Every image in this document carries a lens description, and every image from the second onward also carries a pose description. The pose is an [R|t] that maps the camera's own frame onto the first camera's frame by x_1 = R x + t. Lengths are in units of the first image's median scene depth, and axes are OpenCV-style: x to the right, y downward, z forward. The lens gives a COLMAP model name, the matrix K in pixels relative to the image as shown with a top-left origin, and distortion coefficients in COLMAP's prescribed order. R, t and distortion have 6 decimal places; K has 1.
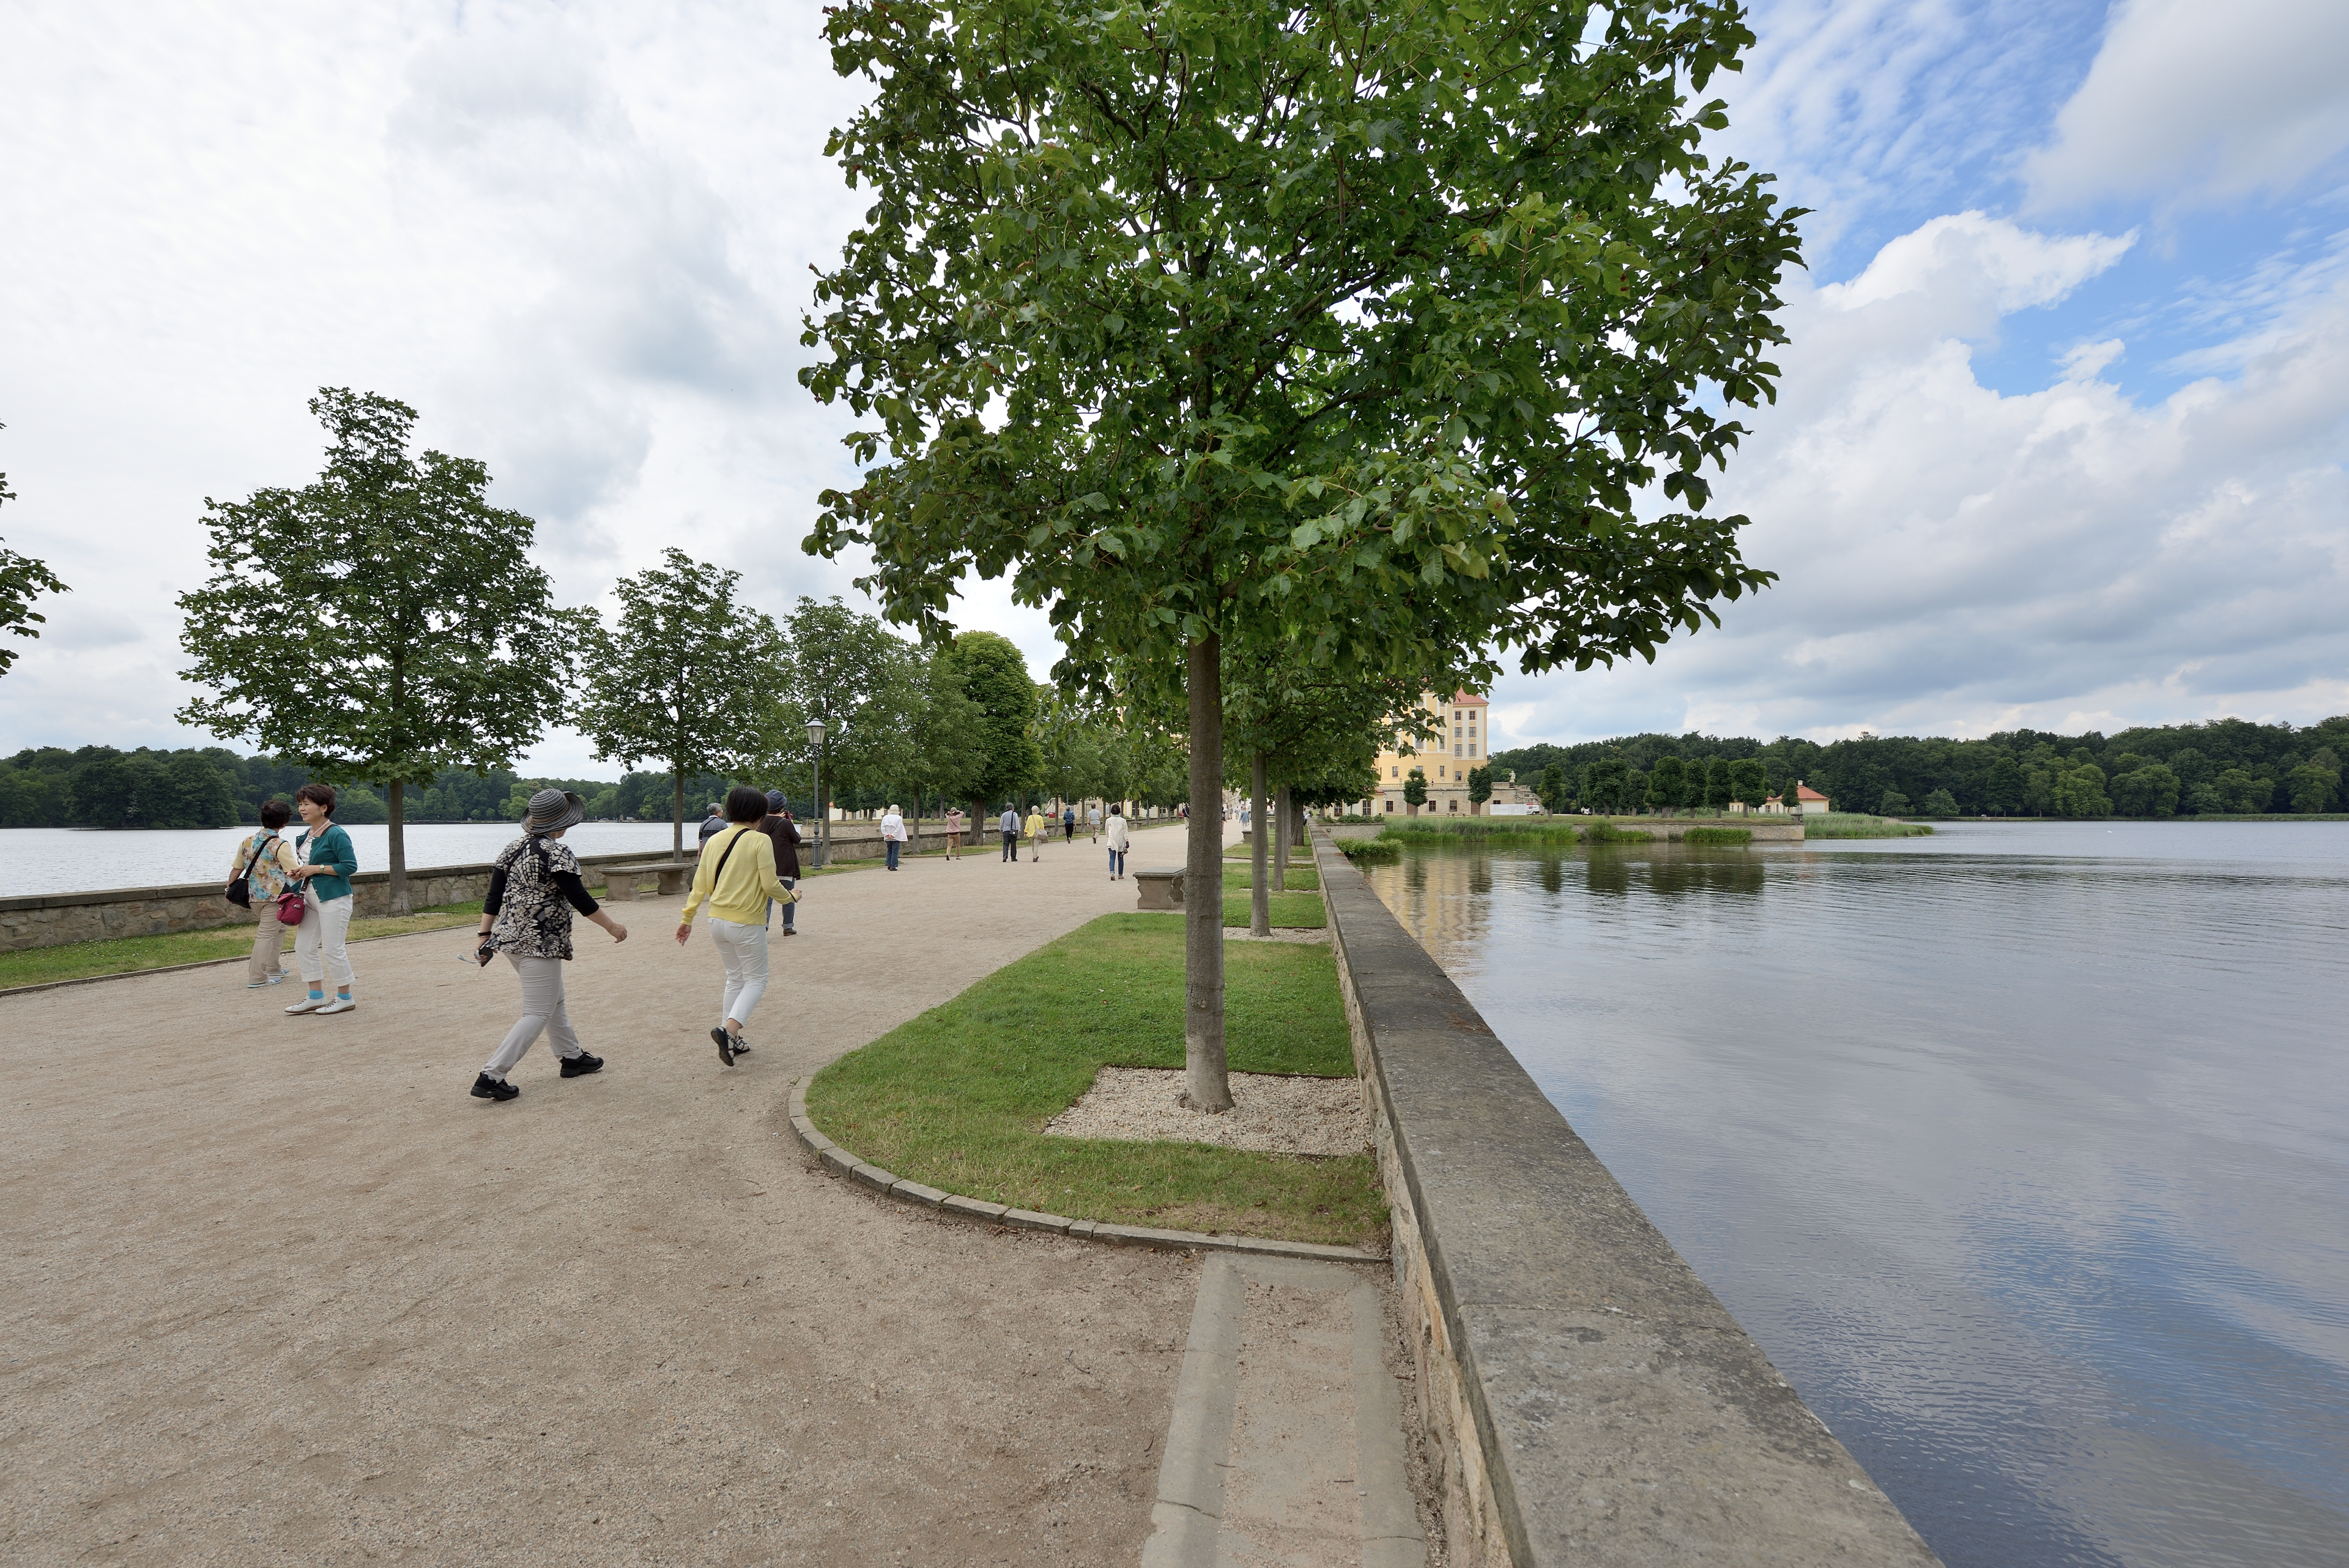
lens RADIAL K [[985.0, 0, 1174.5], [0, 985.0, 784.0], [0, 0, 1]] dist [-0.000468, -0.000598]
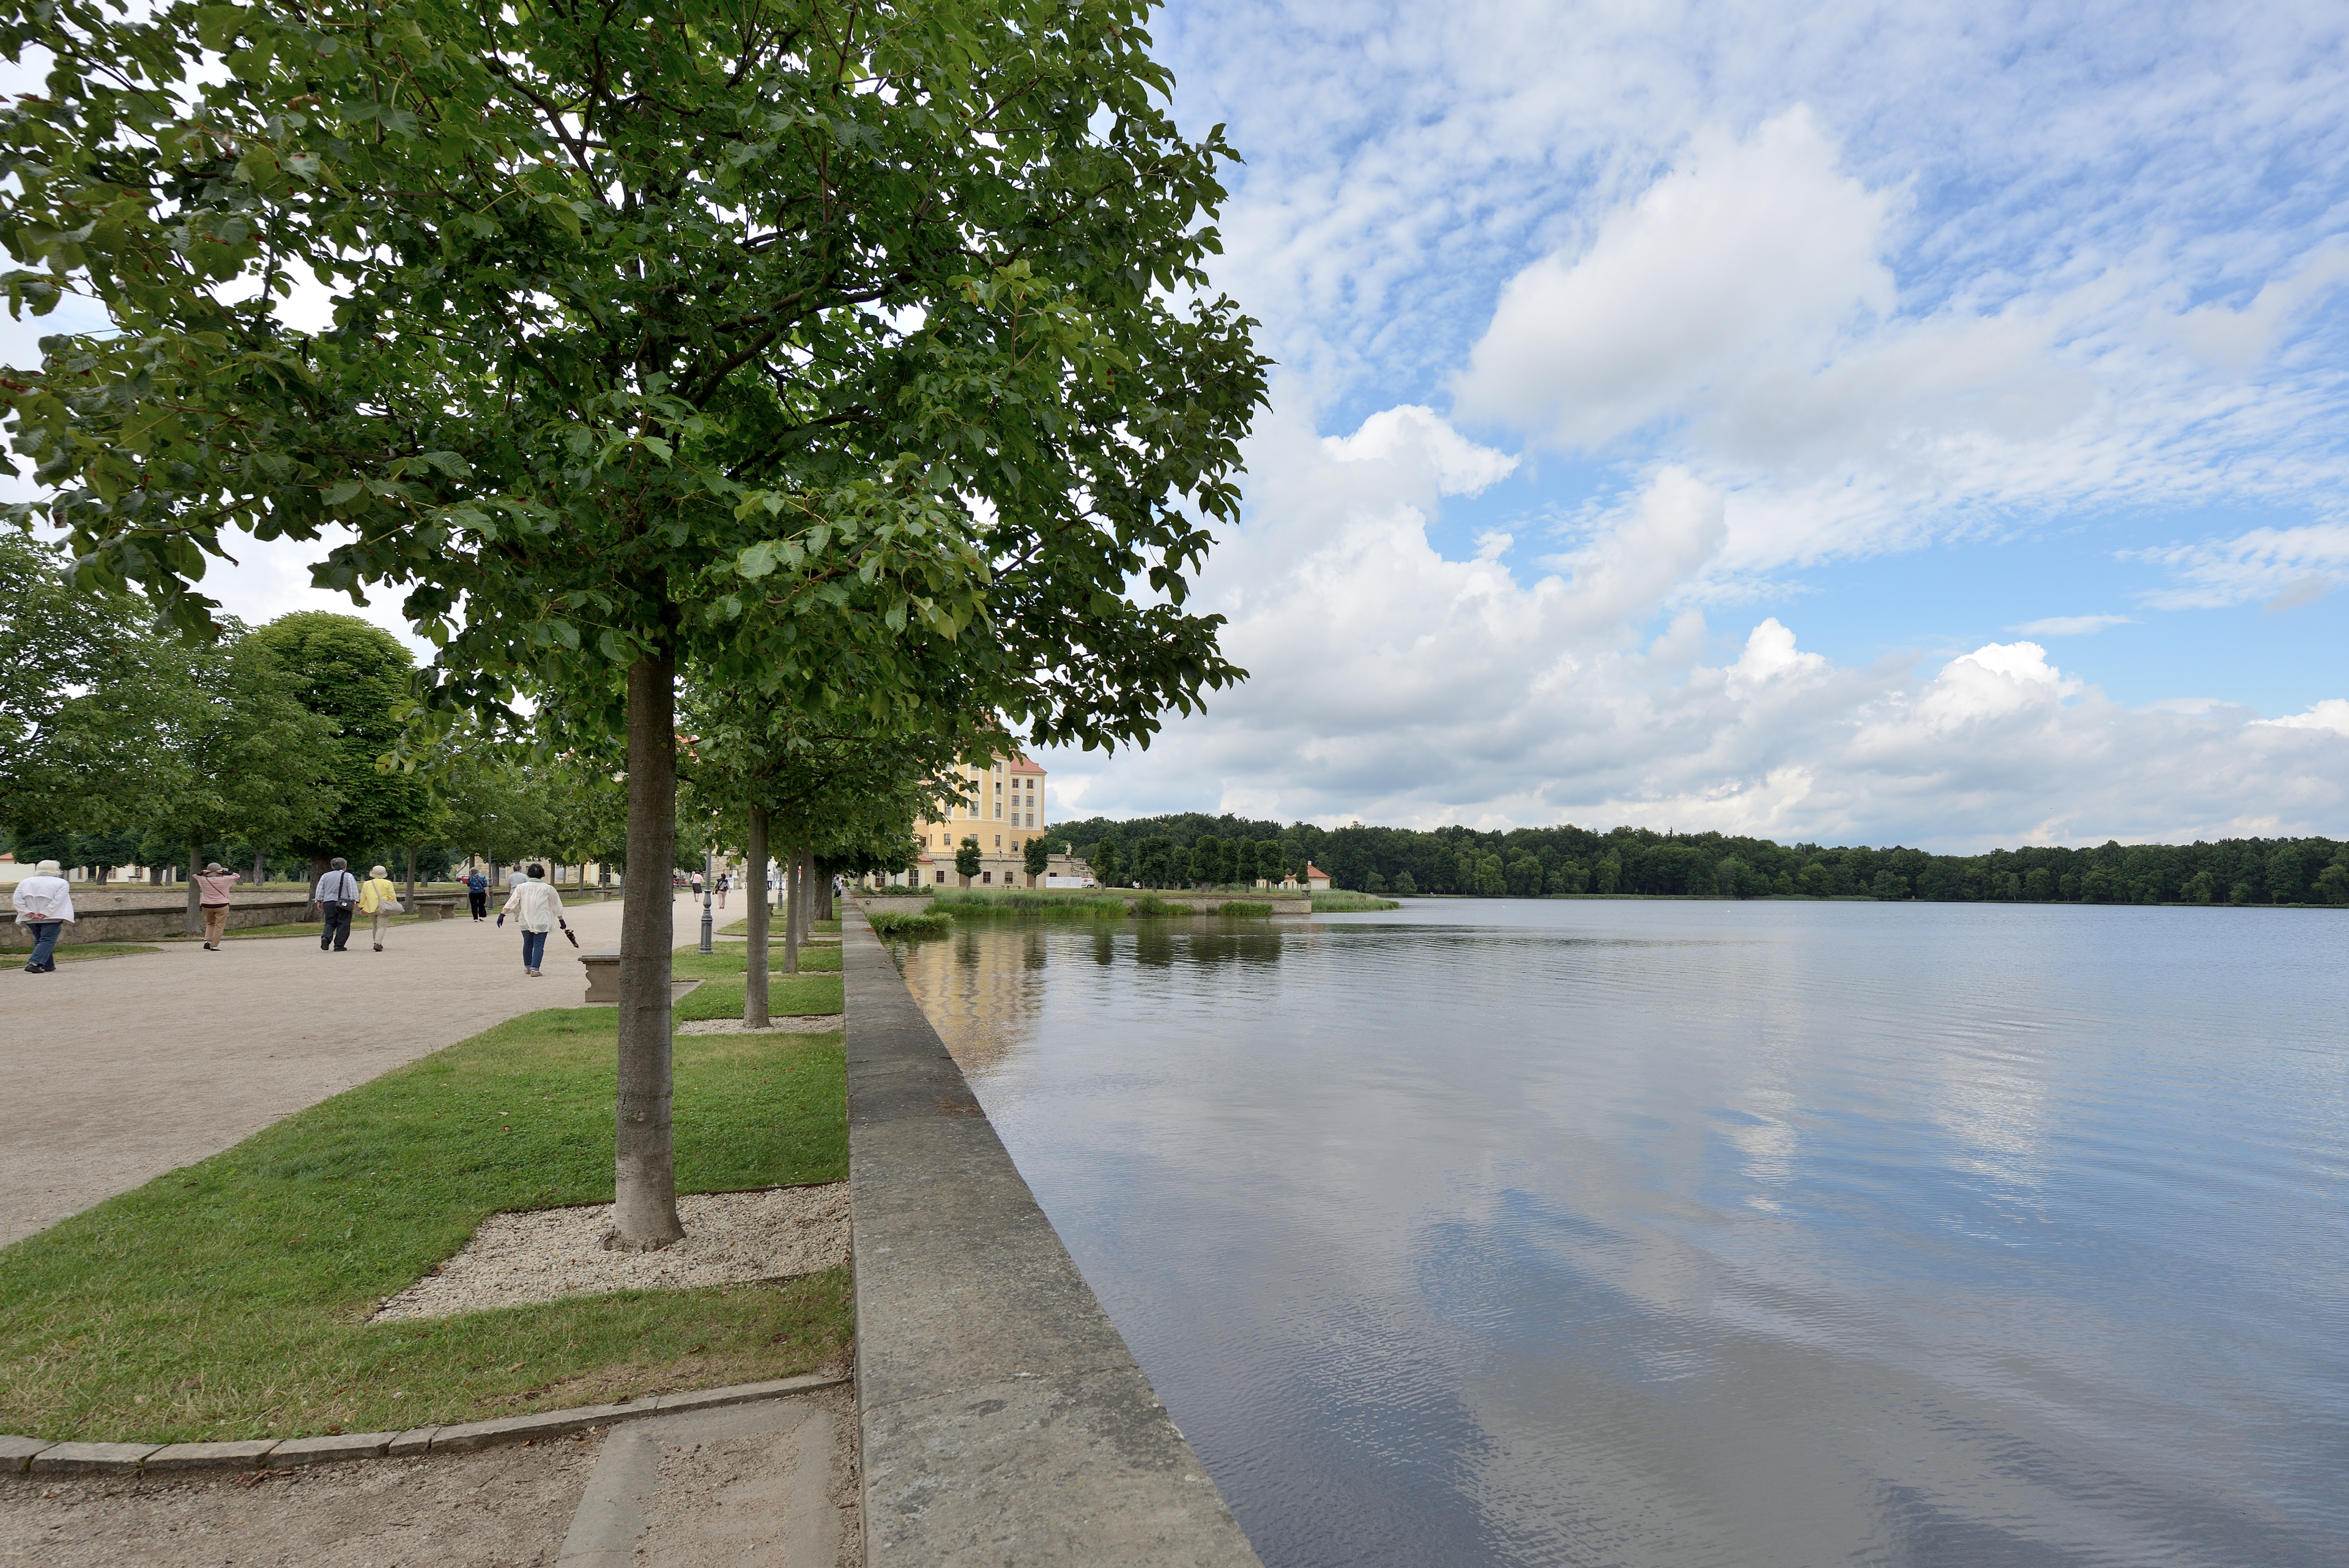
lens RADIAL K [[1052.1, 0, 1175.0], [0, 1052.1, 842.8], [0, 0, 1]] dist [-0.007110, 0.000539]
pose [[0.824128, 0.034567, 0.565348, -0.115443], [-0.031008, 0.999393, -0.015904, -0.000237], [-0.565554, -0.004423, 0.824699, 0.051277]]
